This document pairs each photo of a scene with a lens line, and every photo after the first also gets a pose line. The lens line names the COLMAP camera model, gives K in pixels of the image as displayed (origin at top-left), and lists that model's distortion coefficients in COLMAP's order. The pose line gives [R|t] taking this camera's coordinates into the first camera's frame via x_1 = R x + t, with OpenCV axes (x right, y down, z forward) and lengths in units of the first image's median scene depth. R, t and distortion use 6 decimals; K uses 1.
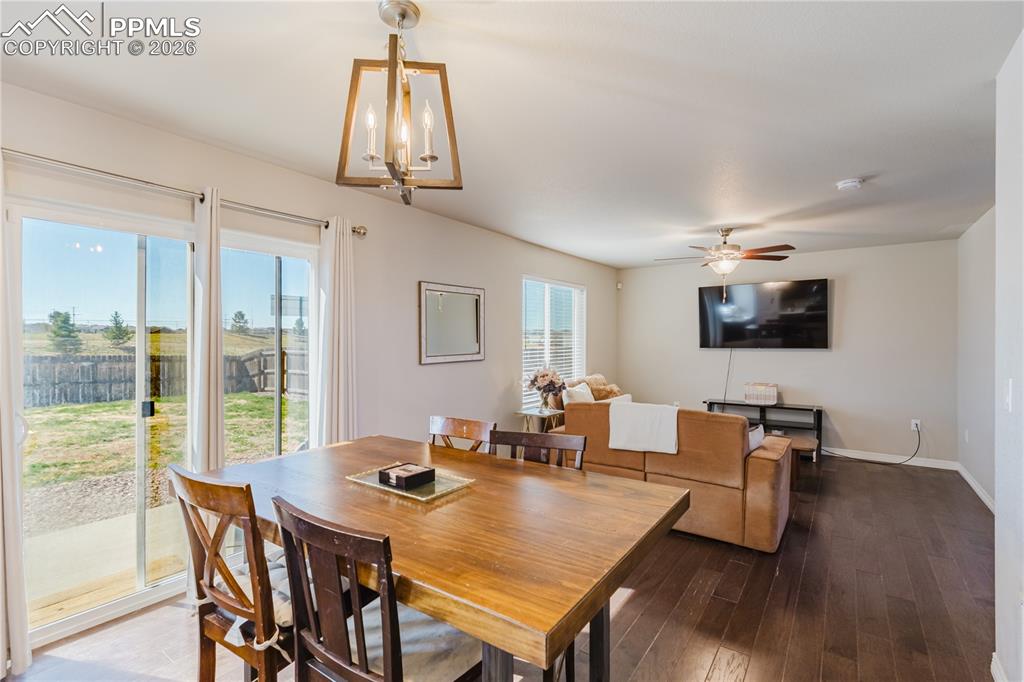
lens RADIAL K [[470.5, 0, 508.5], [0, 470.5, 340.3], [0, 0, 1]] dist [0.008168, -0.000056]
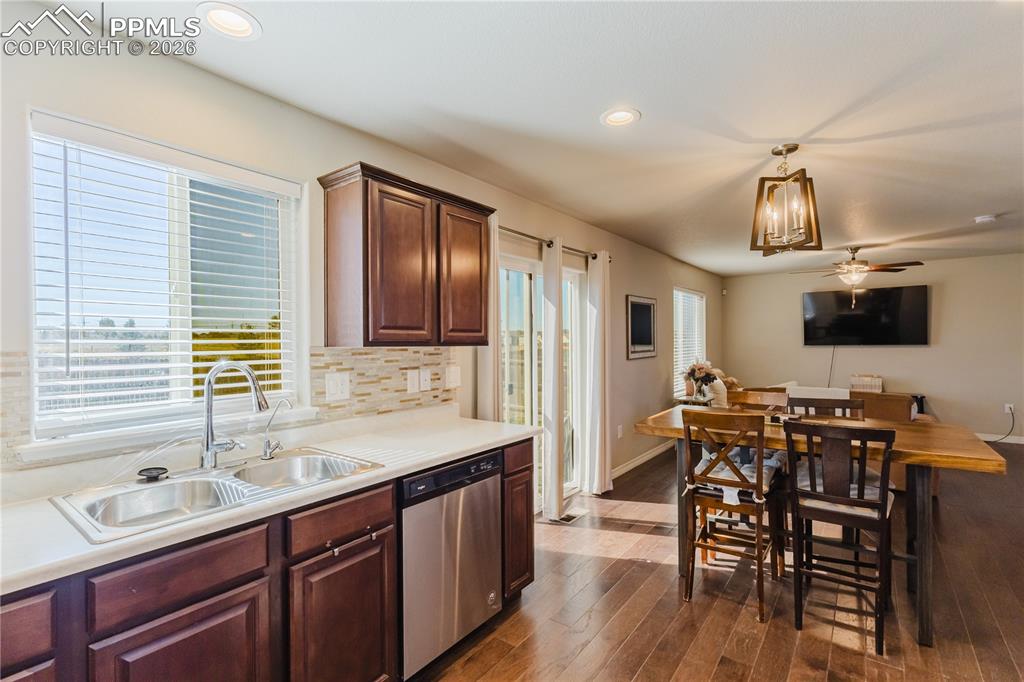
lens RADIAL K [[470.5, 0, 515.7], [0, 470.5, 341.5], [0, 0, 1]] dist [0.008168, -0.000056]
pose [[0.999596, -0.009955, -0.026631, -0.372729], [0.009928, 0.999950, -0.001149, 0.000835], [0.026641, 0.000884, 0.999645, -0.239989]]
